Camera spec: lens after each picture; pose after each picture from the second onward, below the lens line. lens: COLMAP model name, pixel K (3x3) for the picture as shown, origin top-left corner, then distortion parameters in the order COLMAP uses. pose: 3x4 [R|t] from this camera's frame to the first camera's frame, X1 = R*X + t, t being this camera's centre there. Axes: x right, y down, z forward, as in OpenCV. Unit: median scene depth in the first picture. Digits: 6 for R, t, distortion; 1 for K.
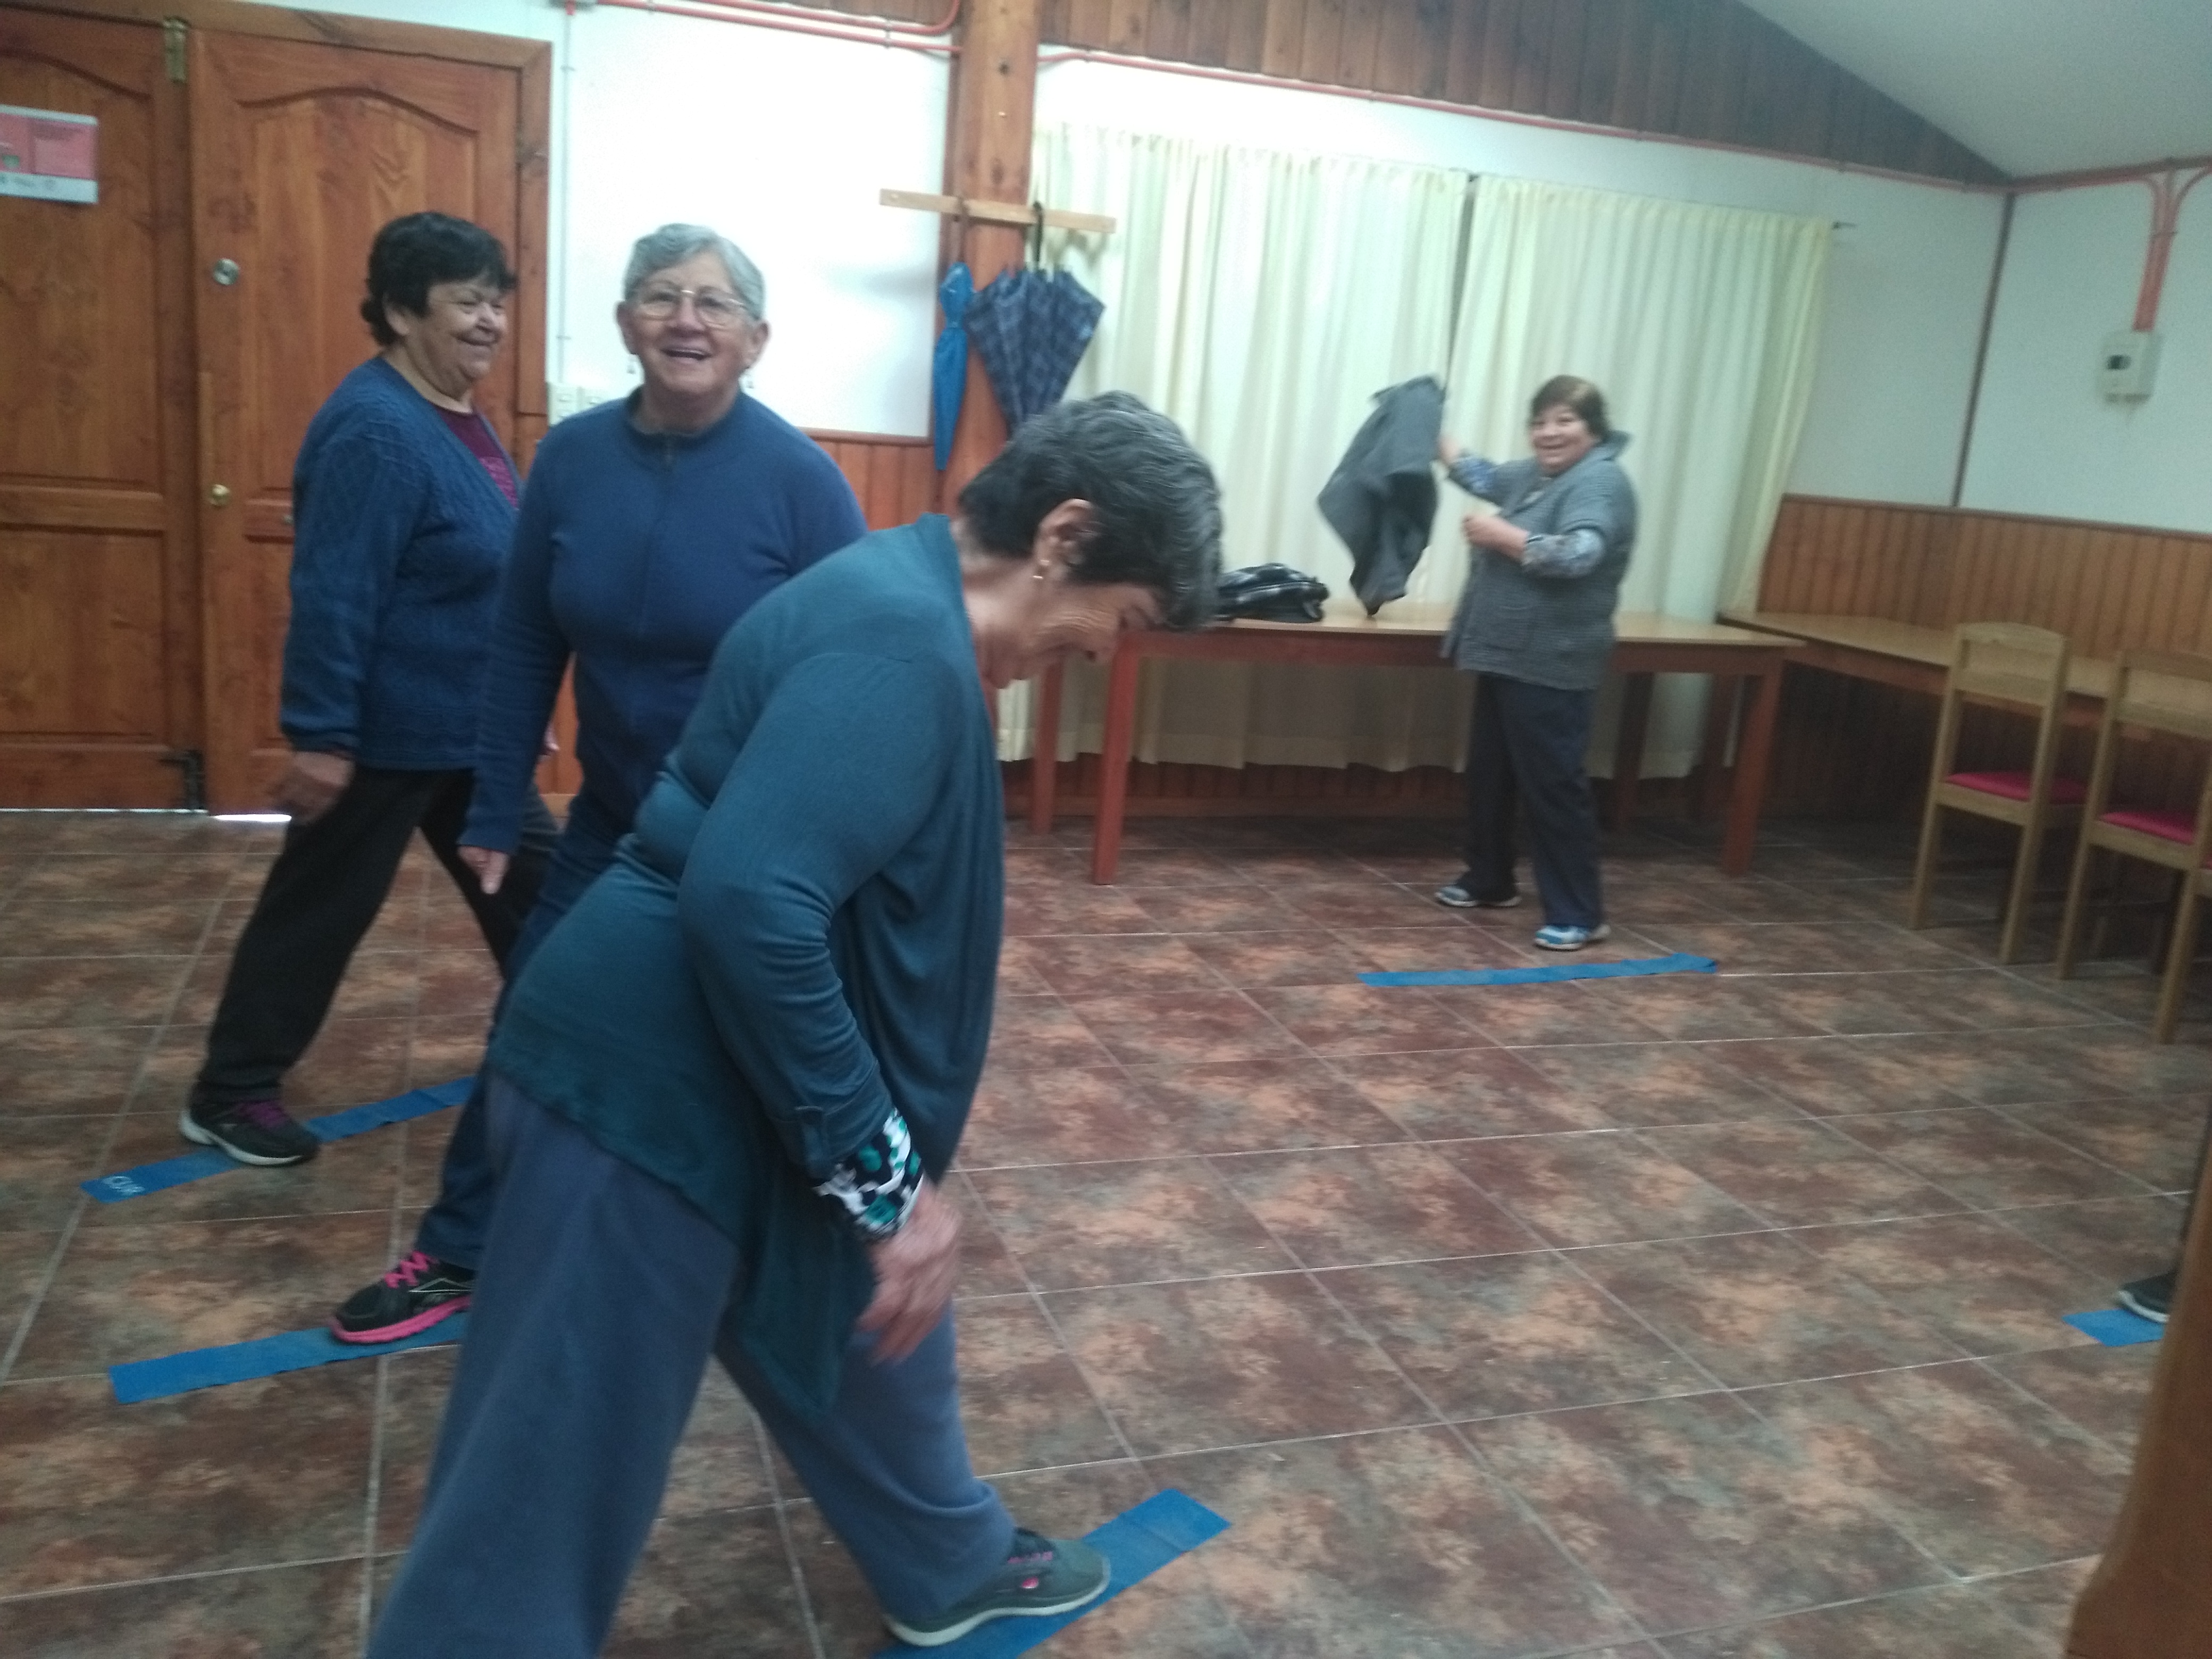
lens RADIAL K [[1984.6, 0, 1106.0], [0, 1984.6, 829.5], [0, 0, 1]] dist [-0.010515, -0.008708]
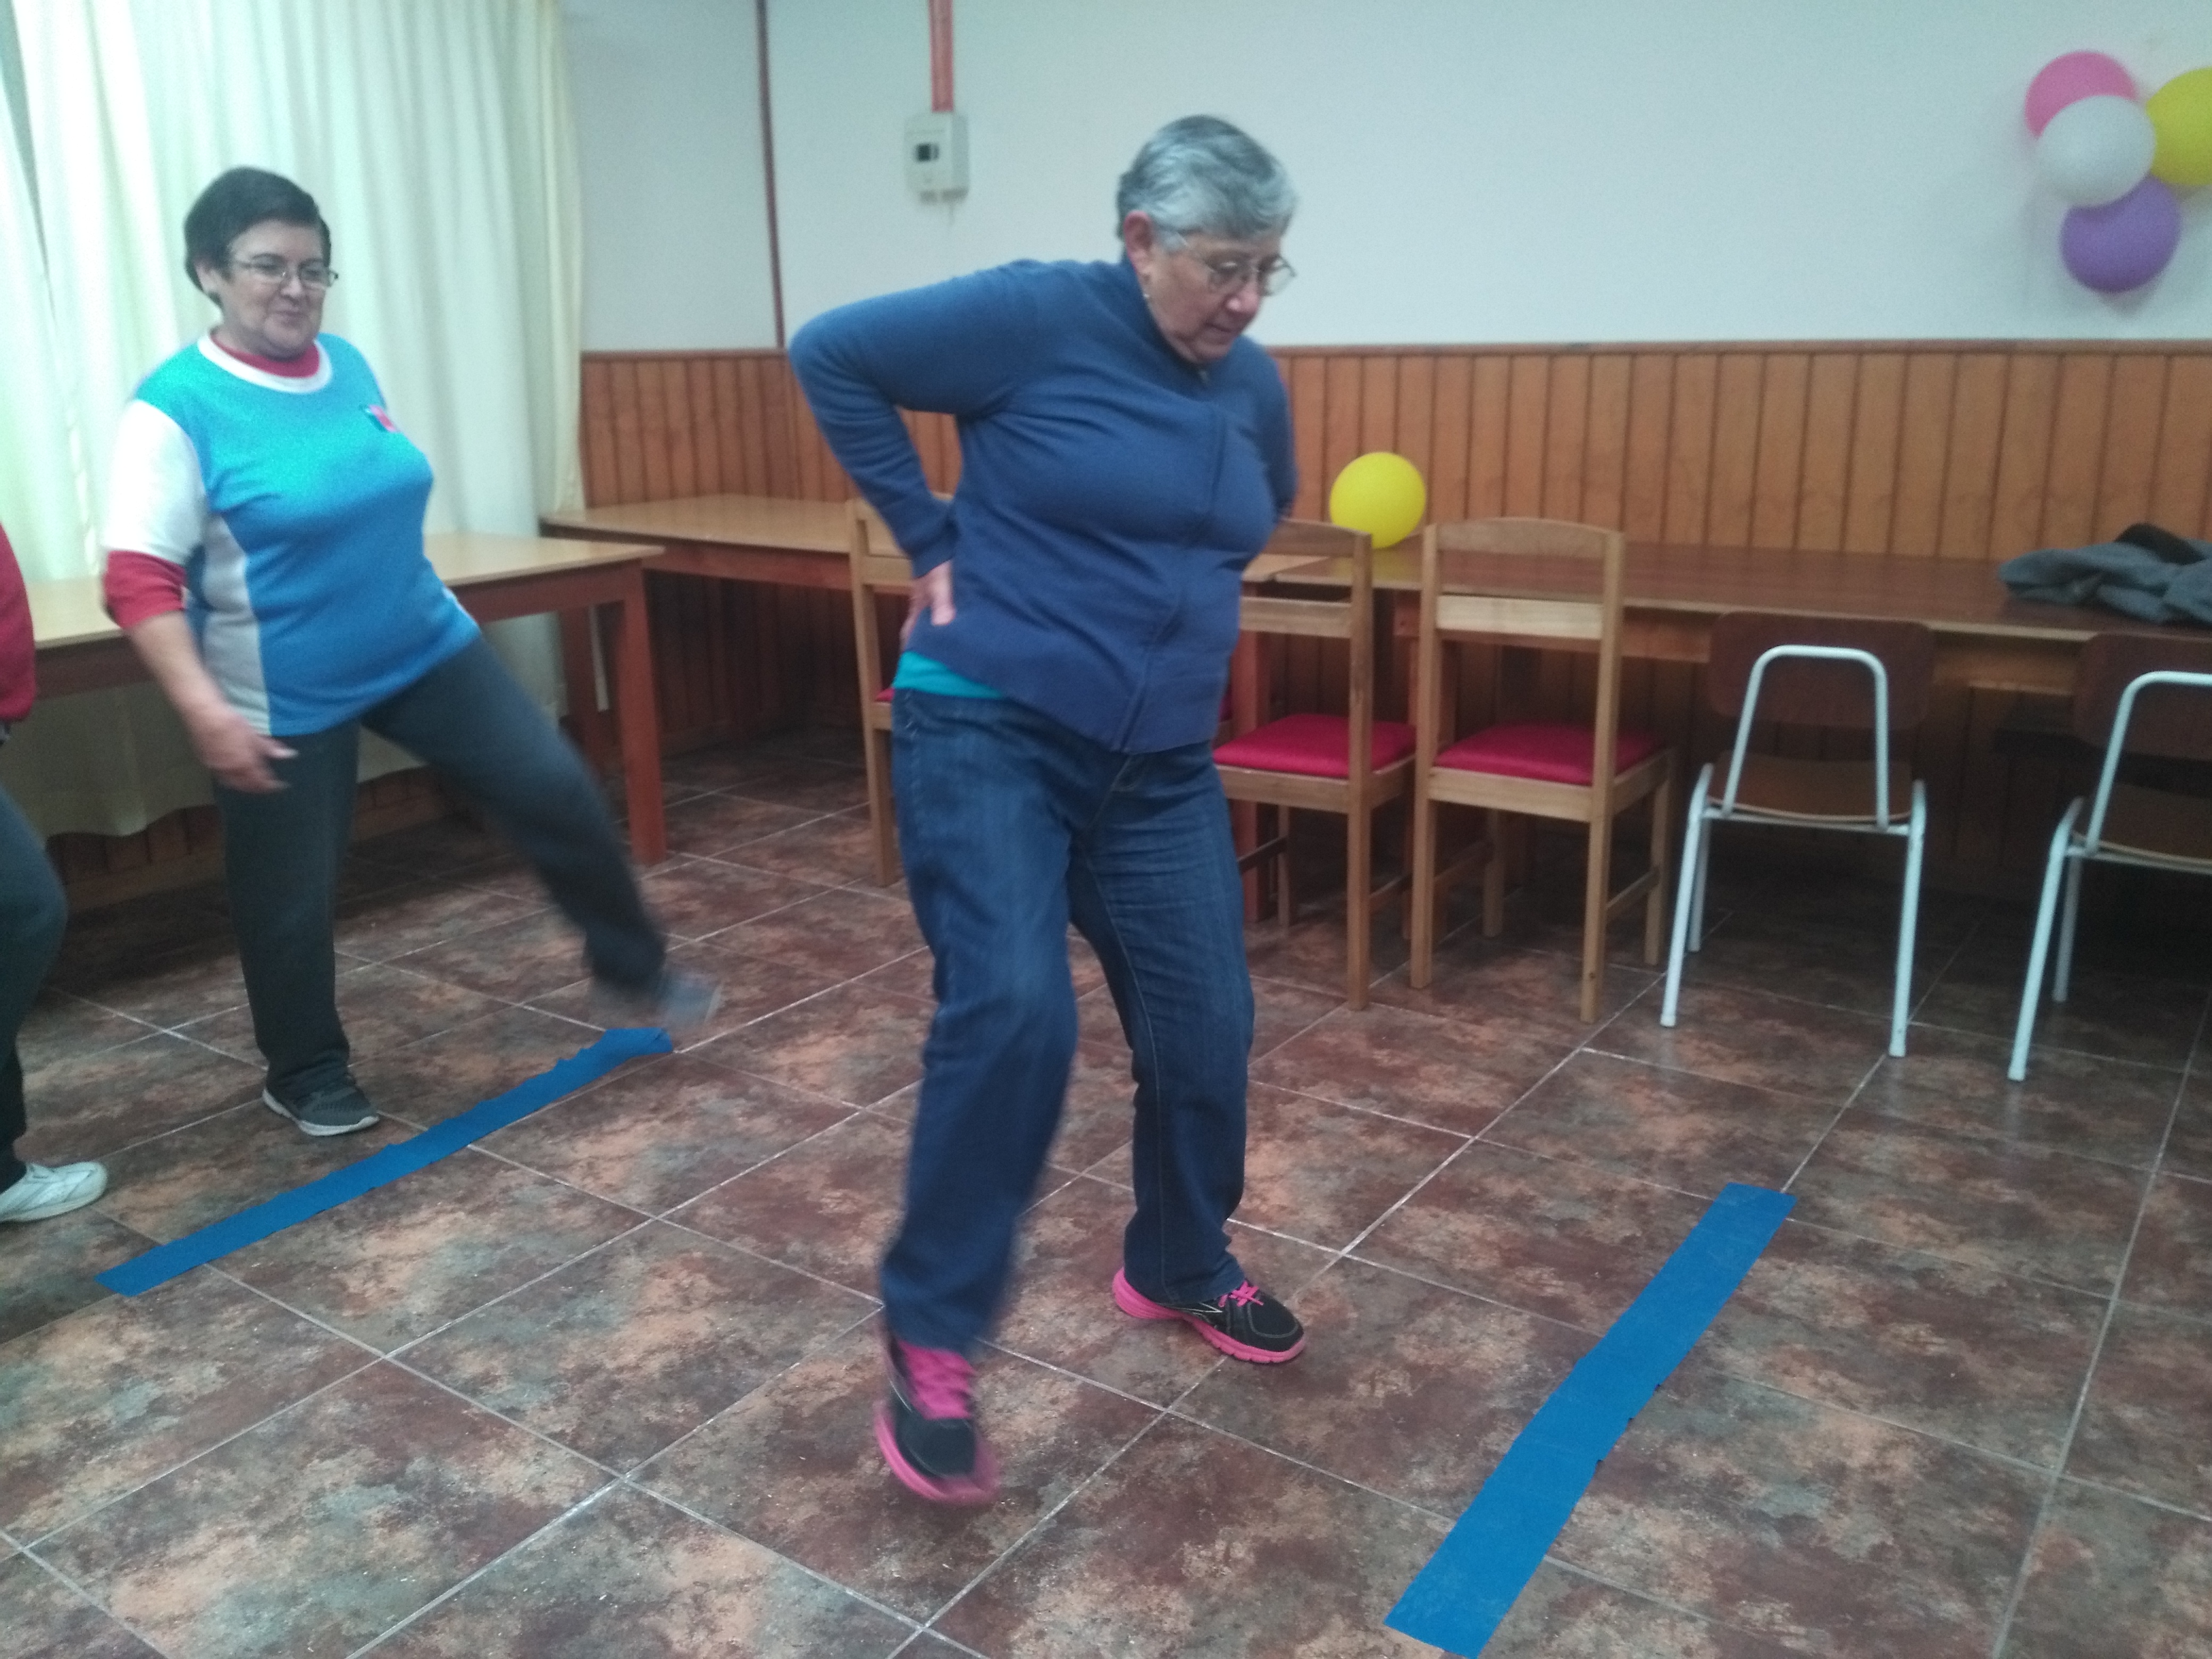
lens RADIAL K [[1806.2, 0, 1106.0], [0, 1806.2, 829.5], [0, 0, 1]] dist [0.068772, -0.063157]
pose [[0.814684, -0.257490, 0.519605, 0.123853], [0.208893, 0.966169, 0.151265, -0.076649], [-0.540975, -0.014691, 0.840910, 0.394928]]
